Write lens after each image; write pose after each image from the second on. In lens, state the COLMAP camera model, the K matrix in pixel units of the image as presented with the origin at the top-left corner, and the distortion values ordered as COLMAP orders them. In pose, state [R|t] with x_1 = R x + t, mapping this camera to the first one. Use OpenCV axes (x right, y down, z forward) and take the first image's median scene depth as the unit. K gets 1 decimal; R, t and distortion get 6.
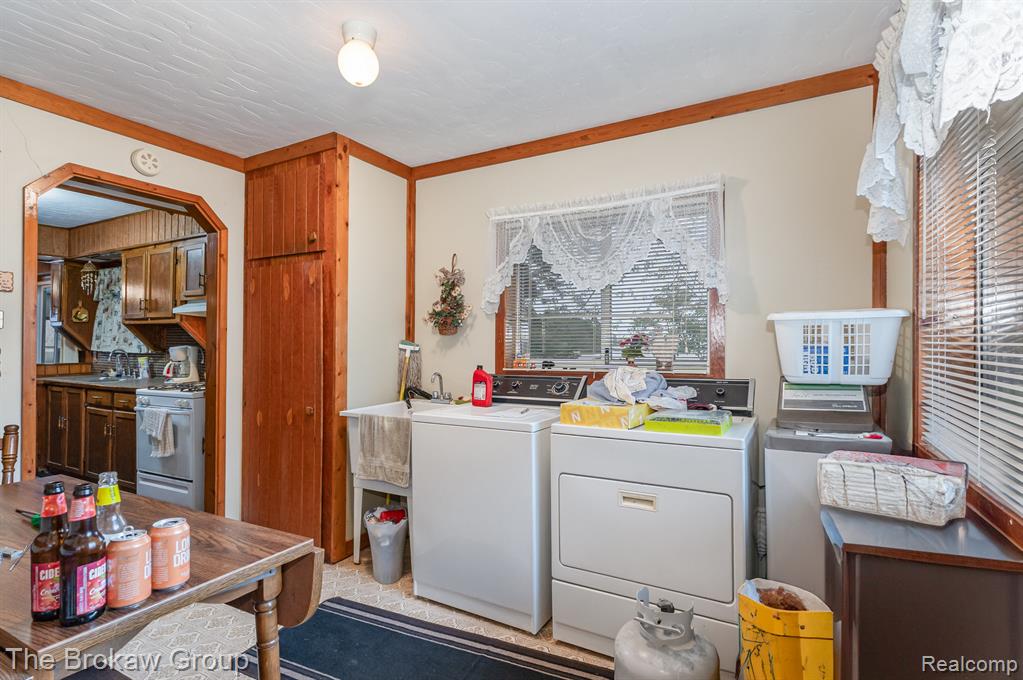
lens RADIAL K [[496.1, 0, 514.2], [0, 496.1, 337.9], [0, 0, 1]] dist [0.004279, -0.001057]
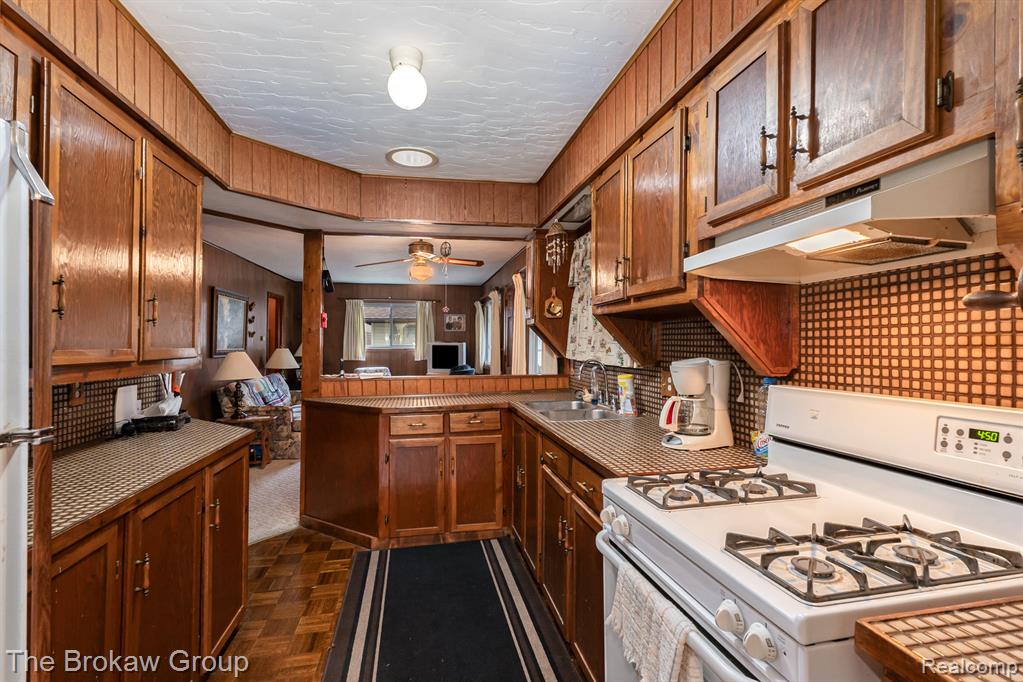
lens RADIAL K [[496.1, 0, 514.7], [0, 496.1, 341.8], [0, 0, 1]] dist [0.004279, -0.001057]
pose [[0.637568, -0.004361, -0.770382, -0.392538], [0.011327, 0.999929, 0.003713, -0.001255], [0.770311, -0.011094, 0.637572, 0.543722]]
